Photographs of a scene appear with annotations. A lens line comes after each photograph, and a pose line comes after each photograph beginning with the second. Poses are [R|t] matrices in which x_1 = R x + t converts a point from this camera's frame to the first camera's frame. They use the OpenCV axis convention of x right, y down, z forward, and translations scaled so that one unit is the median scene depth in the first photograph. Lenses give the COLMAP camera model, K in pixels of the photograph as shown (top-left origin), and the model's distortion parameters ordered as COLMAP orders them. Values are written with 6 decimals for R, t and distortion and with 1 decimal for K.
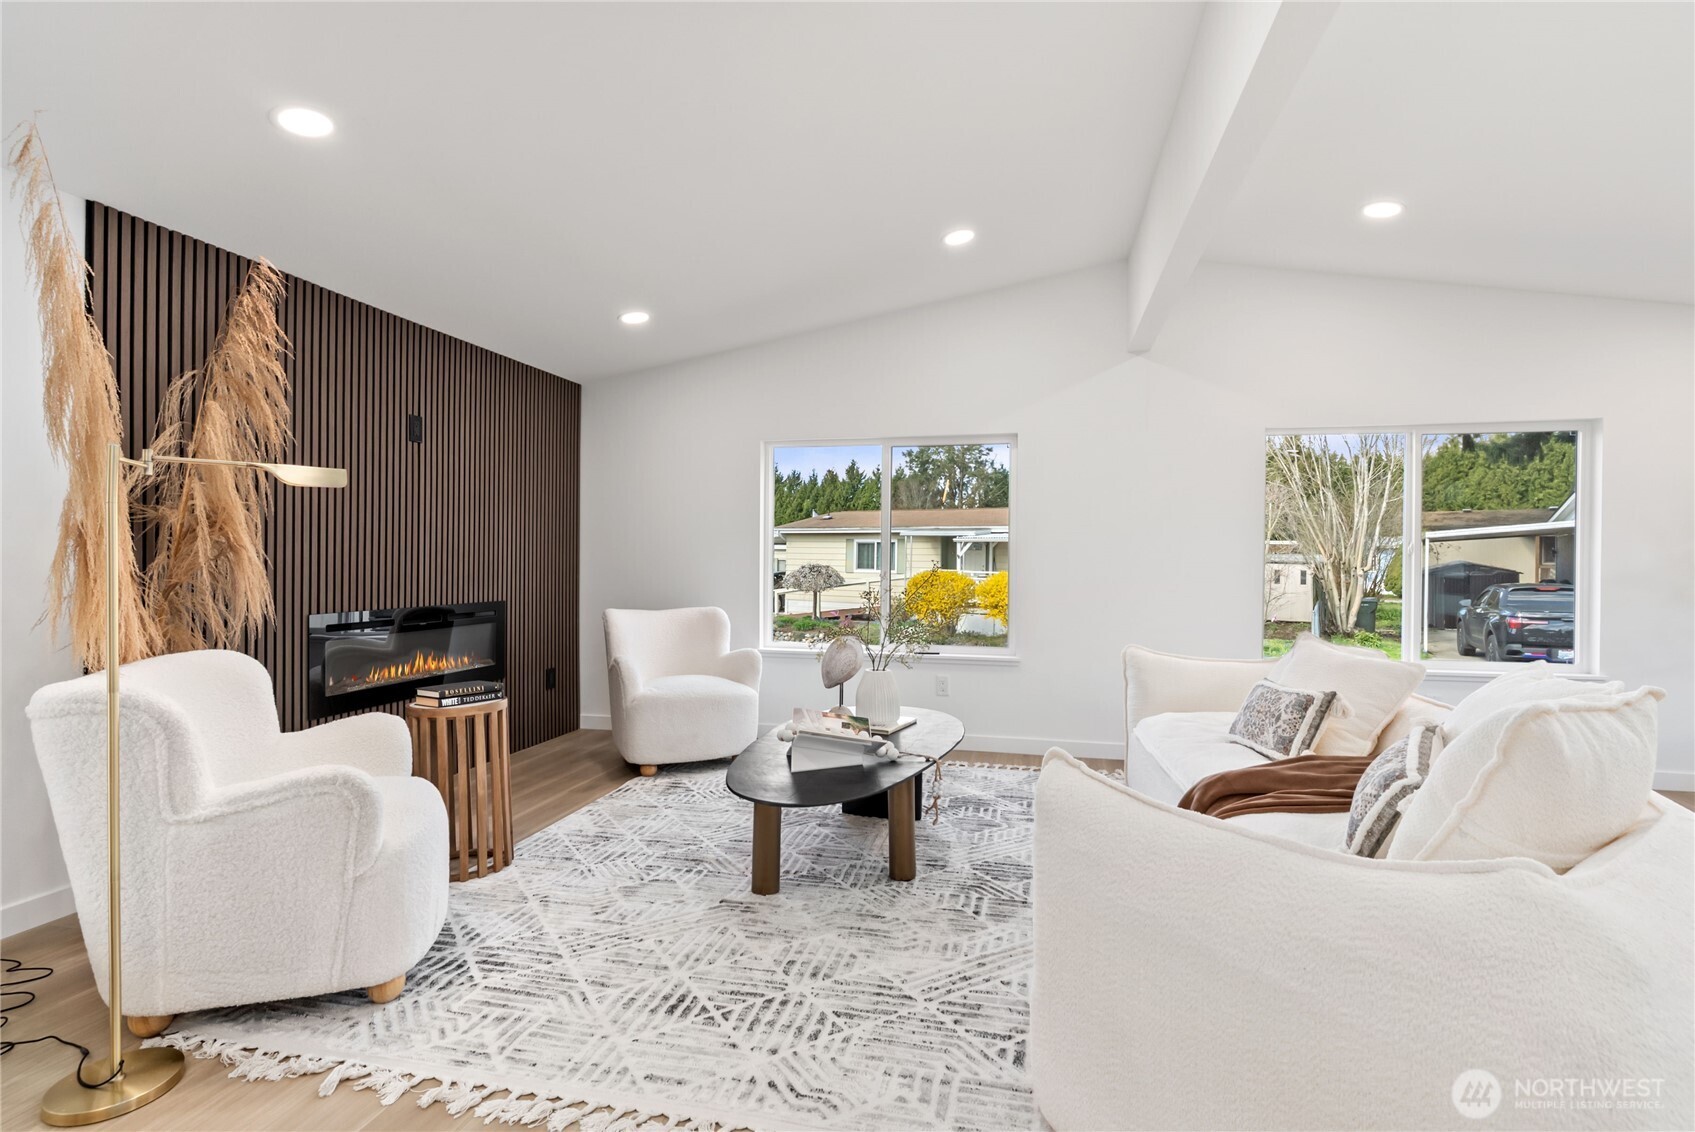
lens RADIAL K [[834.4, 0, 848.3], [0, 834.4, 566.5], [0, 0, 1]] dist [-0.002904, 0.001846]
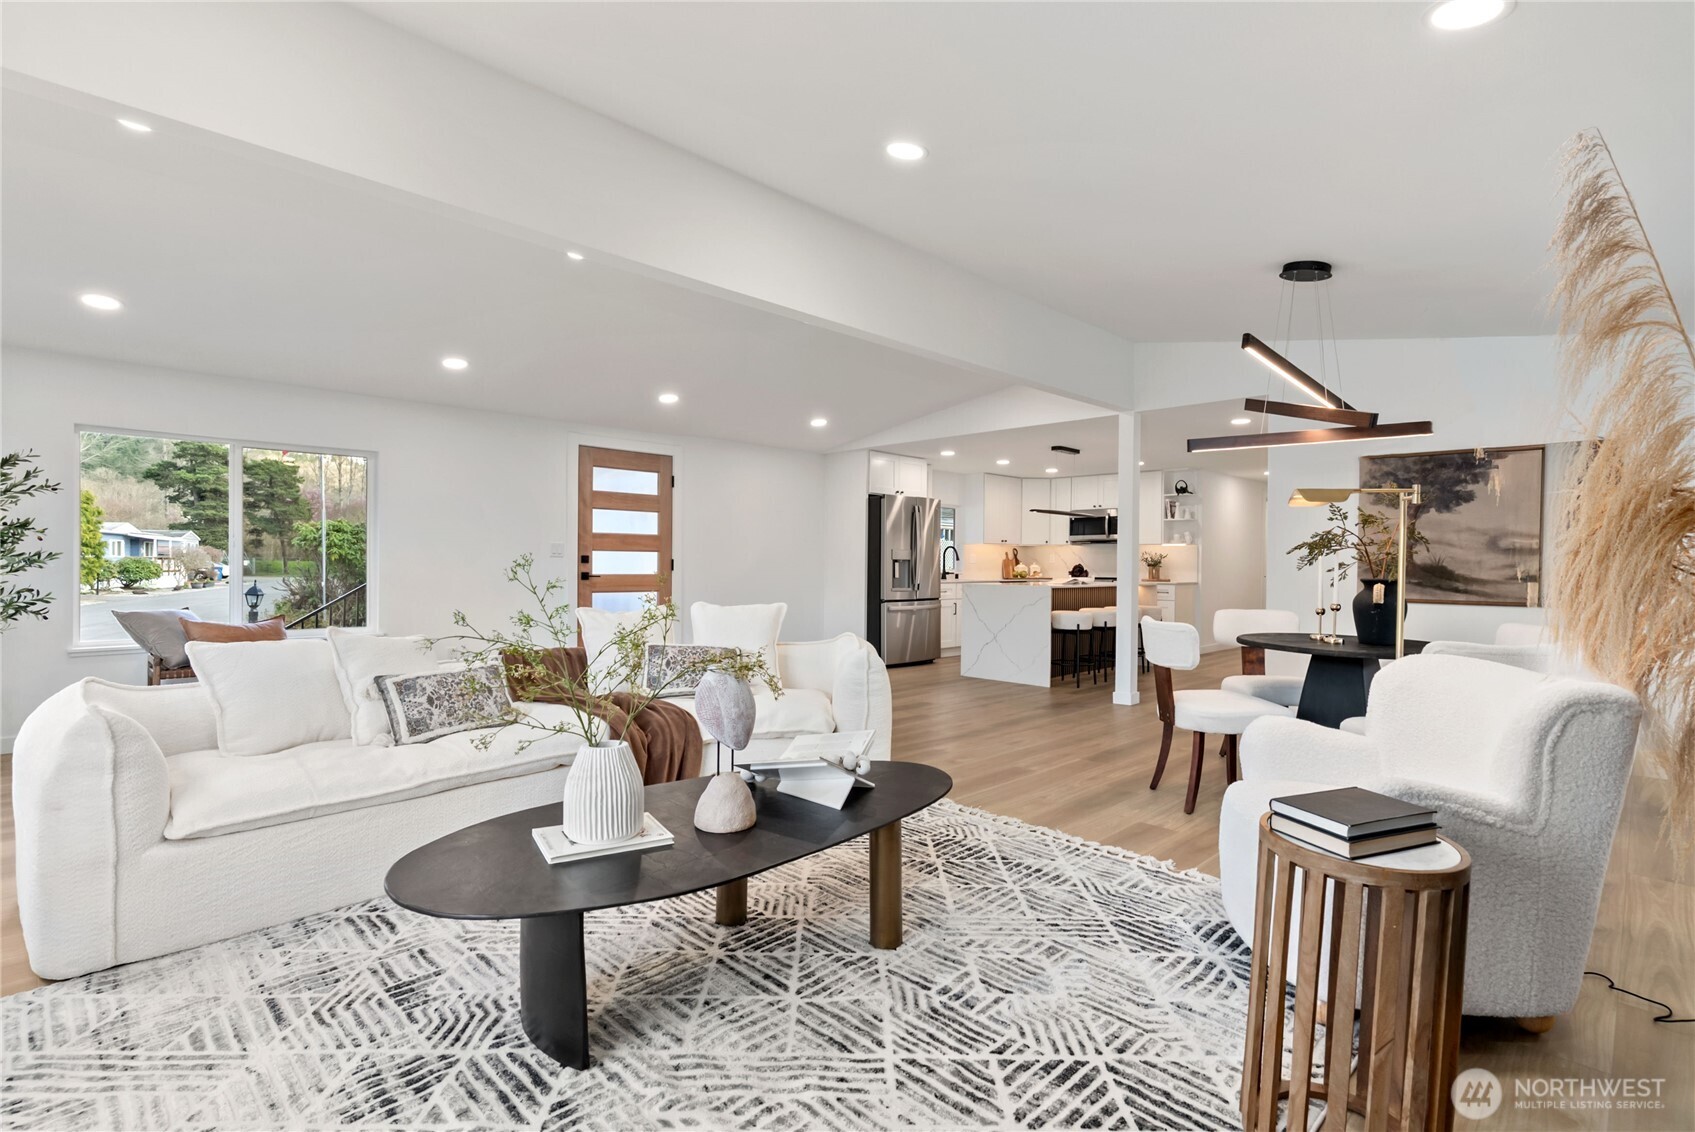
lens RADIAL K [[806.5, 0, 845.7], [0, 806.5, 567.1], [0, 0, 1]] dist [0.000921, 0.000711]
pose [[-0.849161, -0.017712, 0.527837, -0.478765], [-0.010467, 0.999806, 0.016709, -0.011782], [-0.528030, 0.008664, -0.849181, 1.664039]]
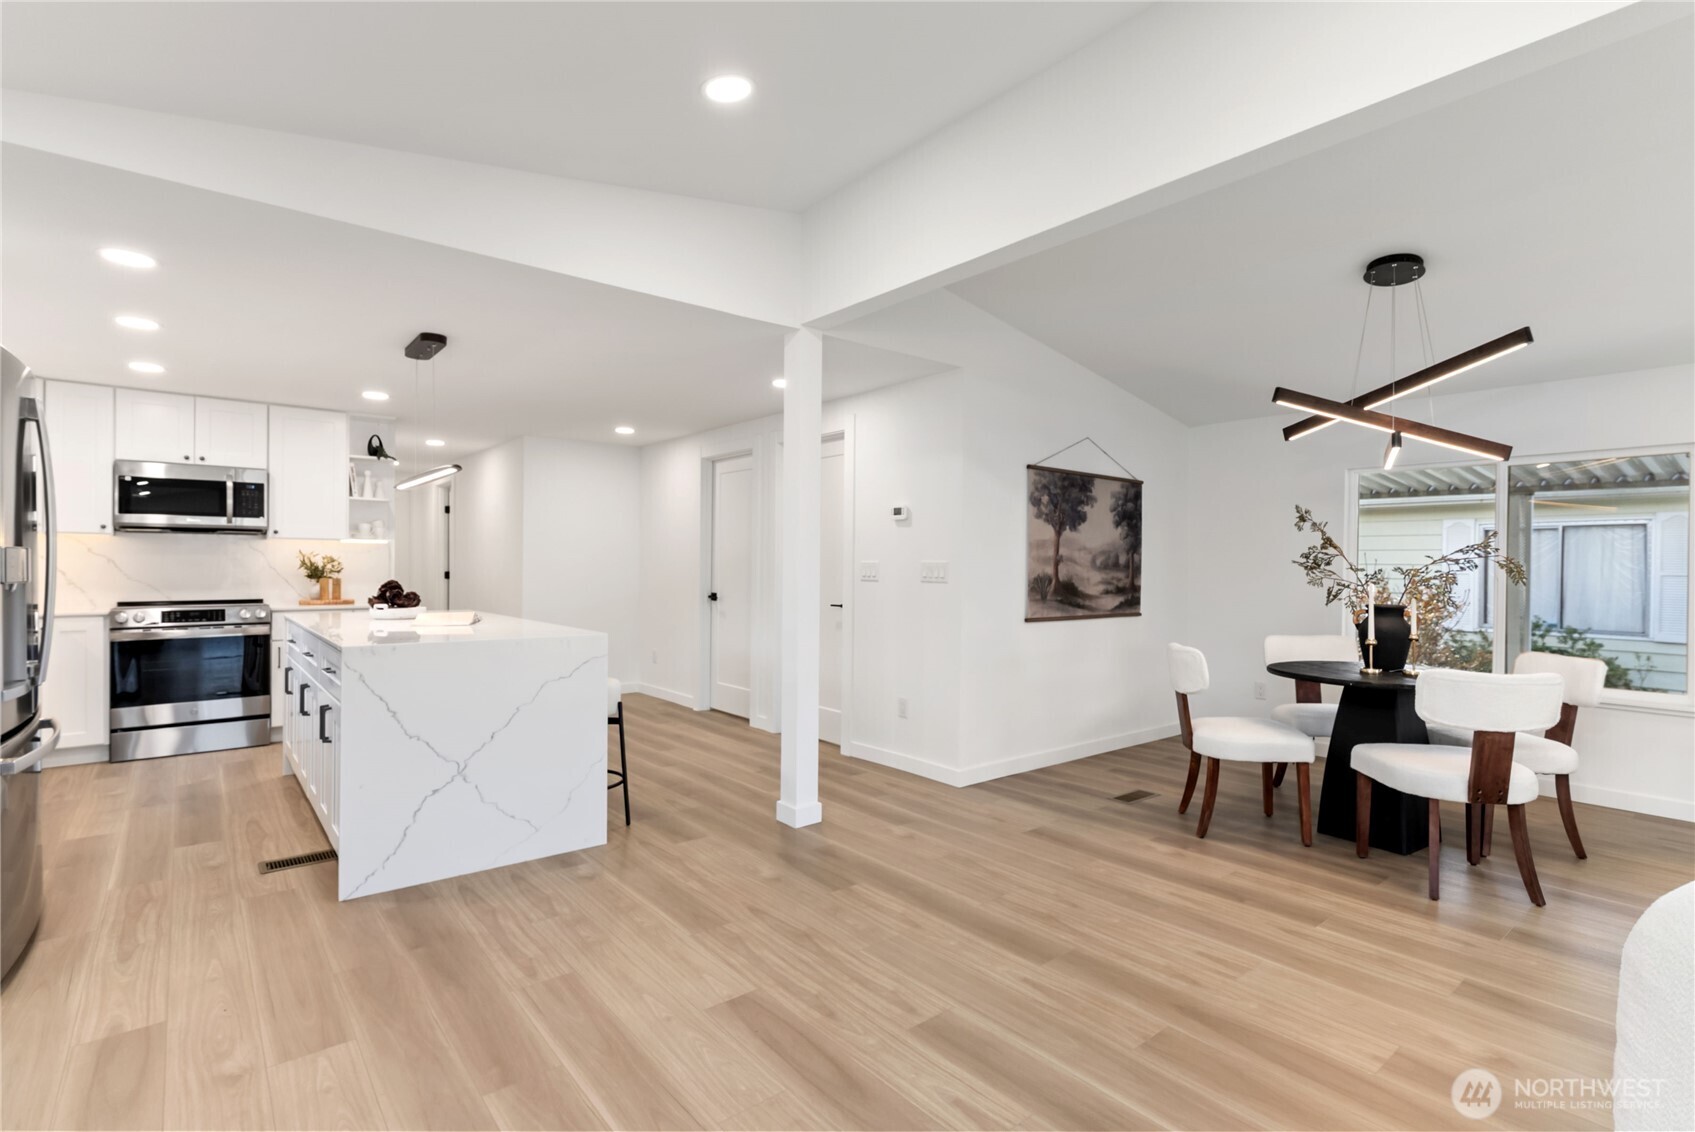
lens RADIAL K [[806.5, 0, 851.0], [0, 806.5, 568.4], [0, 0, 1]] dist [0.000921, 0.000711]
pose [[-0.608961, -0.009515, -0.793143, 1.035327], [-0.019790, 0.999799, 0.003200, -0.026679], [0.792953, 0.017645, -0.609027, 0.224098]]
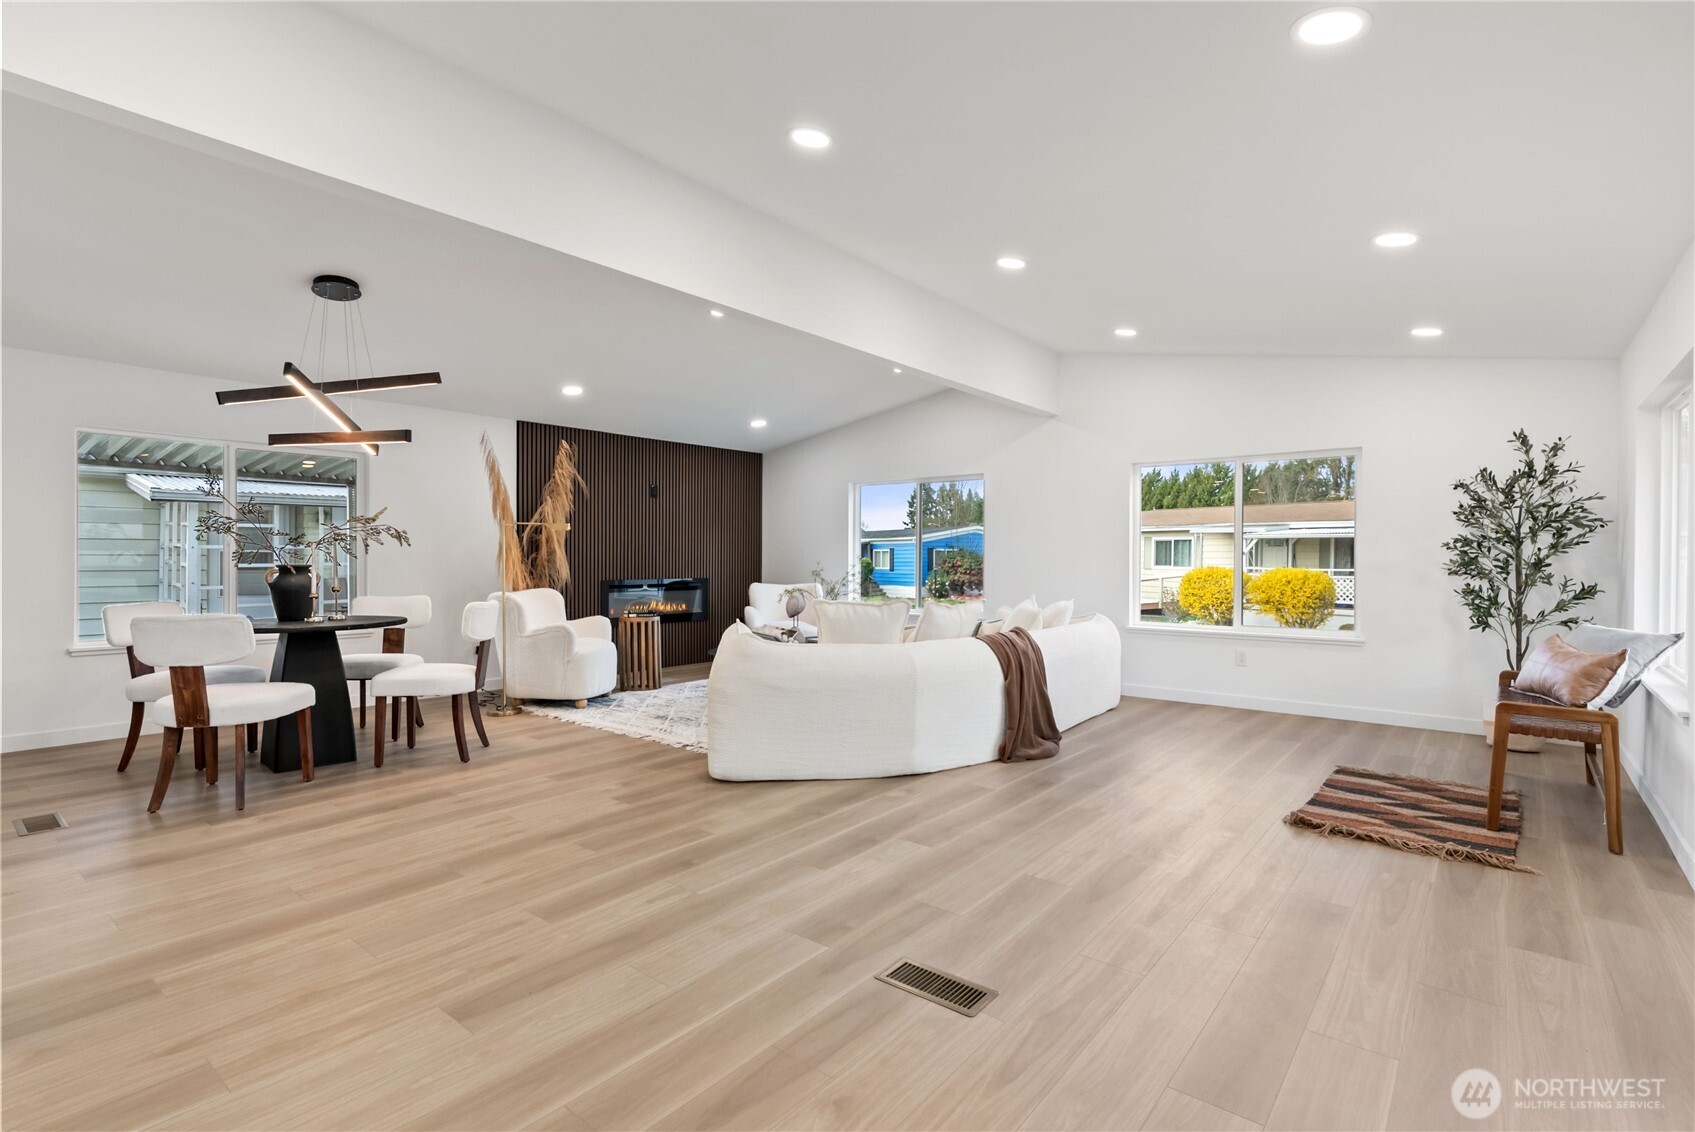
lens RADIAL K [[806.5, 0, 846.0], [0, 806.5, 566.9], [0, 0, 1]] dist [0.000921, 0.000711]
pose [[0.899308, 0.000565, -0.437315, 1.064369], [0.000610, 0.999997, 0.002548, 0.019550], [0.437315, -0.002558, 0.899305, -0.788603]]
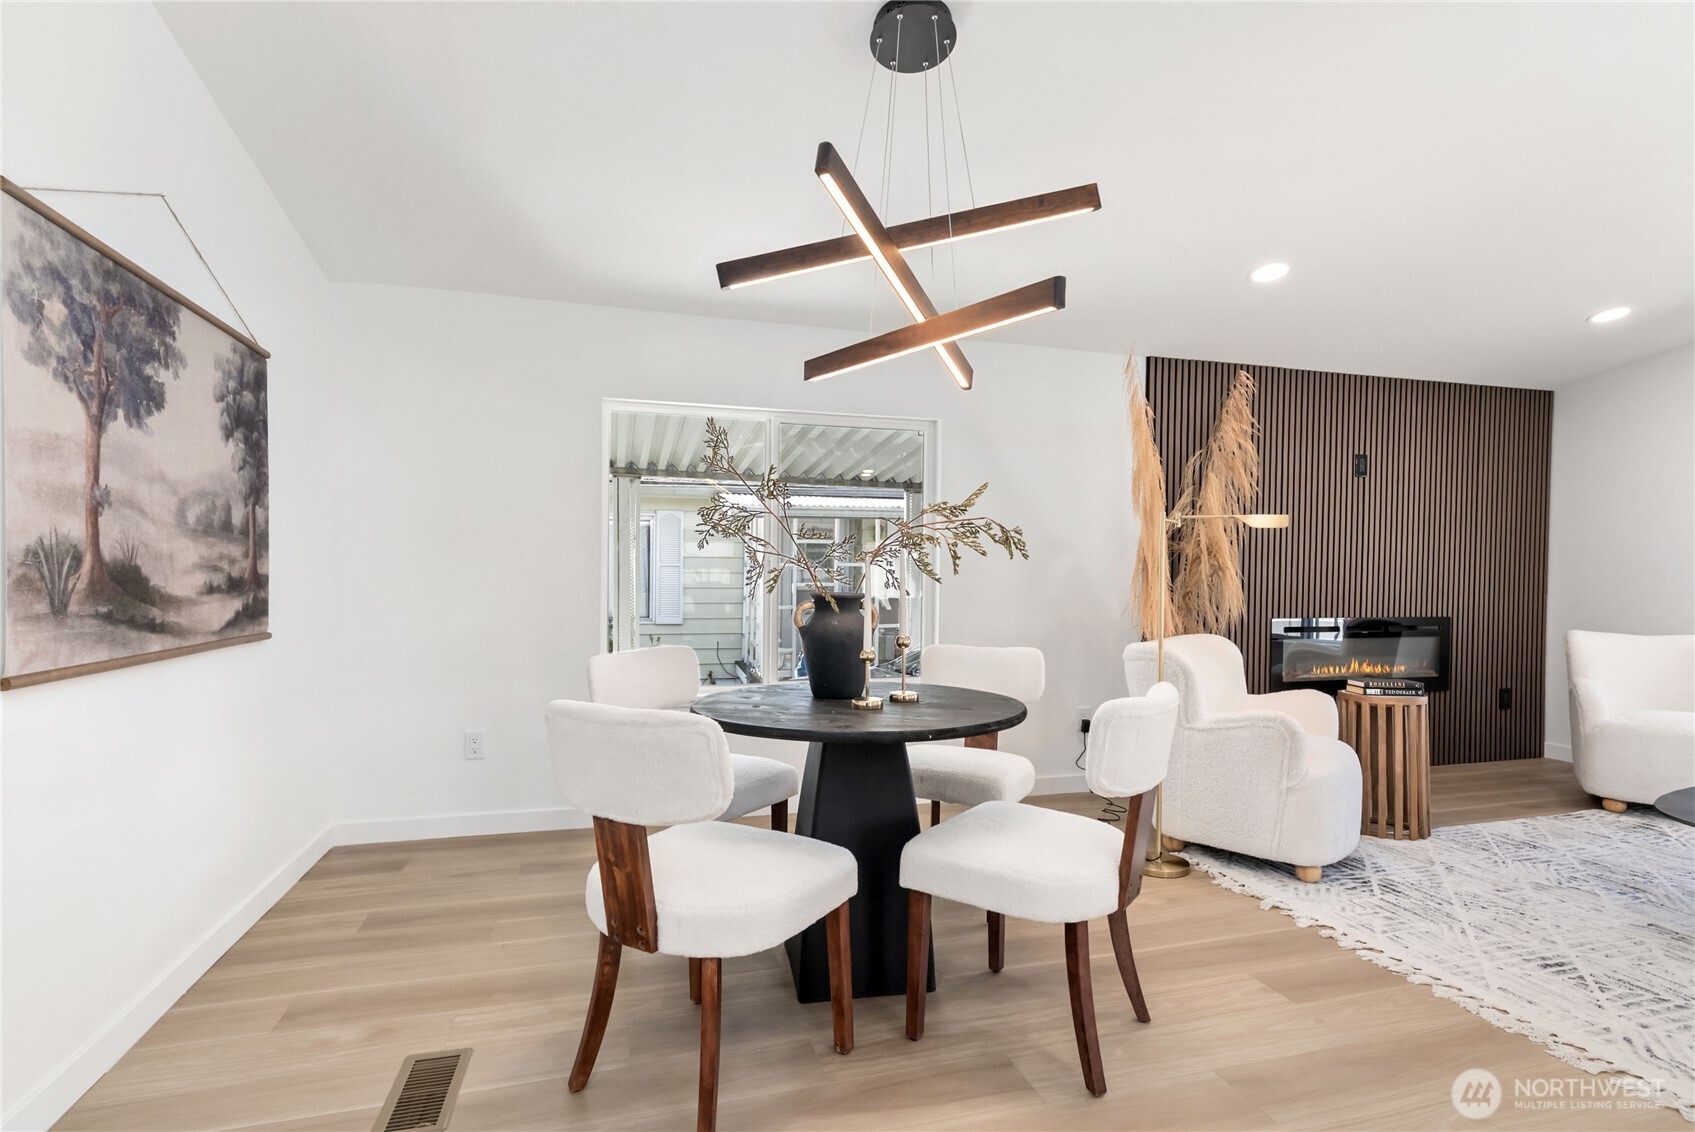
lens RADIAL K [[834.4, 0, 849.4], [0, 834.4, 591.2], [0, 0, 1]] dist [-0.002904, 0.001846]
pose [[0.487651, 0.017439, -0.872865, 0.222638], [-0.011740, 0.999841, 0.013417, 0.005375], [0.872960, 0.003705, 0.487778, -0.286721]]
